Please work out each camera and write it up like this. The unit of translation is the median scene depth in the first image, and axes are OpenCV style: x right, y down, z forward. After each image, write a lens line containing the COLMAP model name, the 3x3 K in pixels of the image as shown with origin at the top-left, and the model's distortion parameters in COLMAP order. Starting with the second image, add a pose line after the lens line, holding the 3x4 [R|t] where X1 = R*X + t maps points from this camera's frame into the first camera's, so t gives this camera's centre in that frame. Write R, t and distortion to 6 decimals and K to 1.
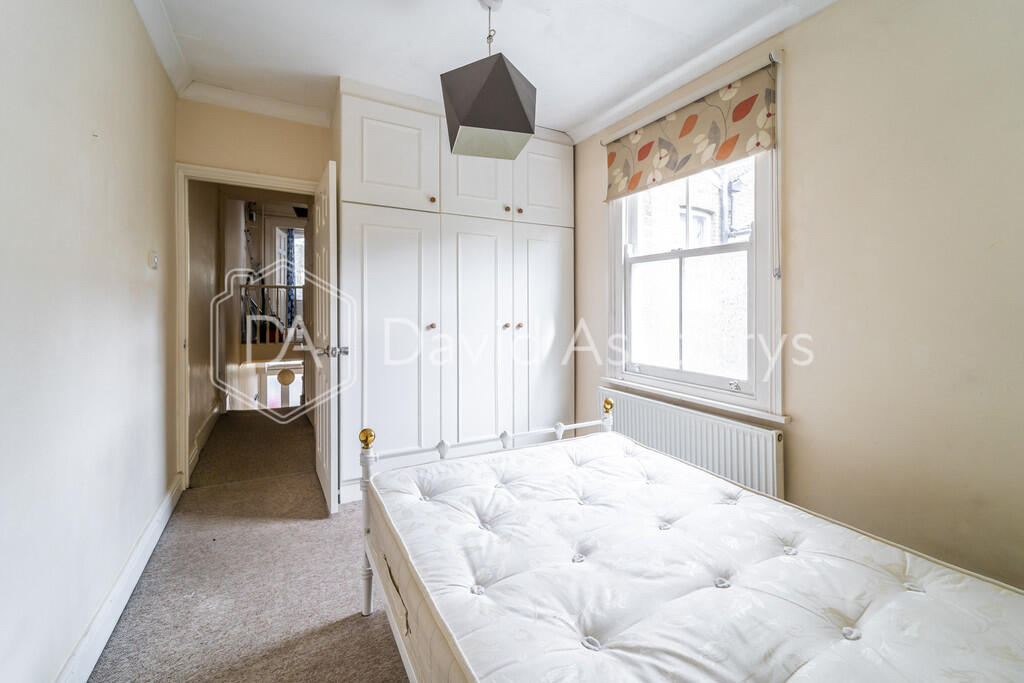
lens RADIAL K [[415.7, 0, 513.2], [0, 415.7, 308.7], [0, 0, 1]] dist [0.000297, -0.000006]
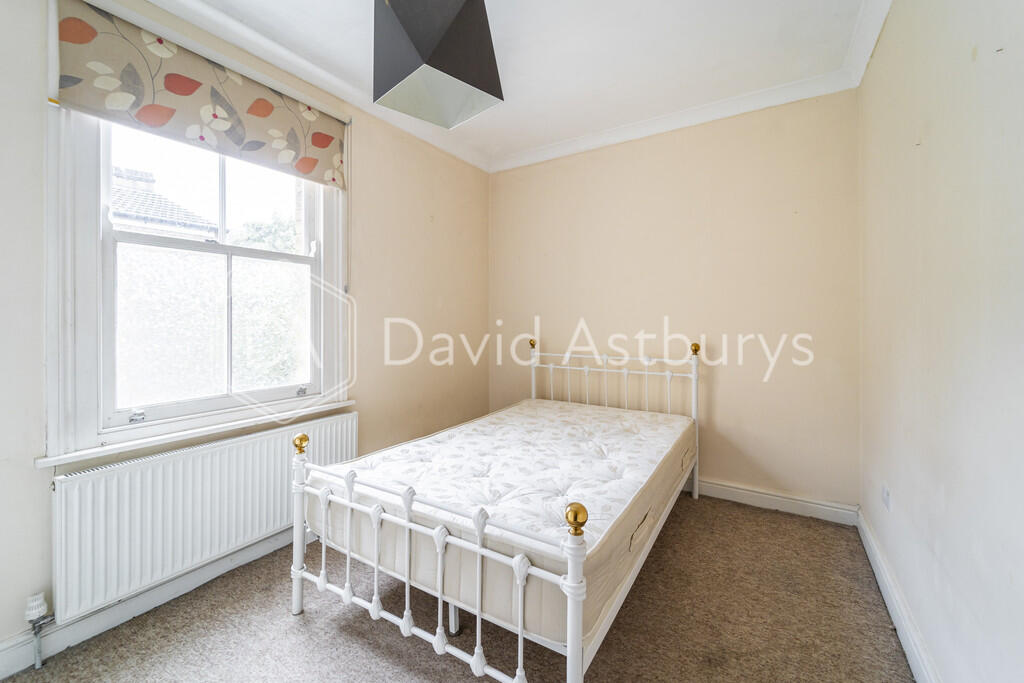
lens RADIAL K [[419.3, 0, 514.1], [0, 419.3, 317.7], [0, 0, 1]] dist [-0.000613, -0.000137]
pose [[-0.481850, 0.000714, 0.876254, -0.594574], [-0.000811, 0.999999, -0.001262, -0.000148], [-0.876254, -0.001319, -0.481848, 0.944095]]
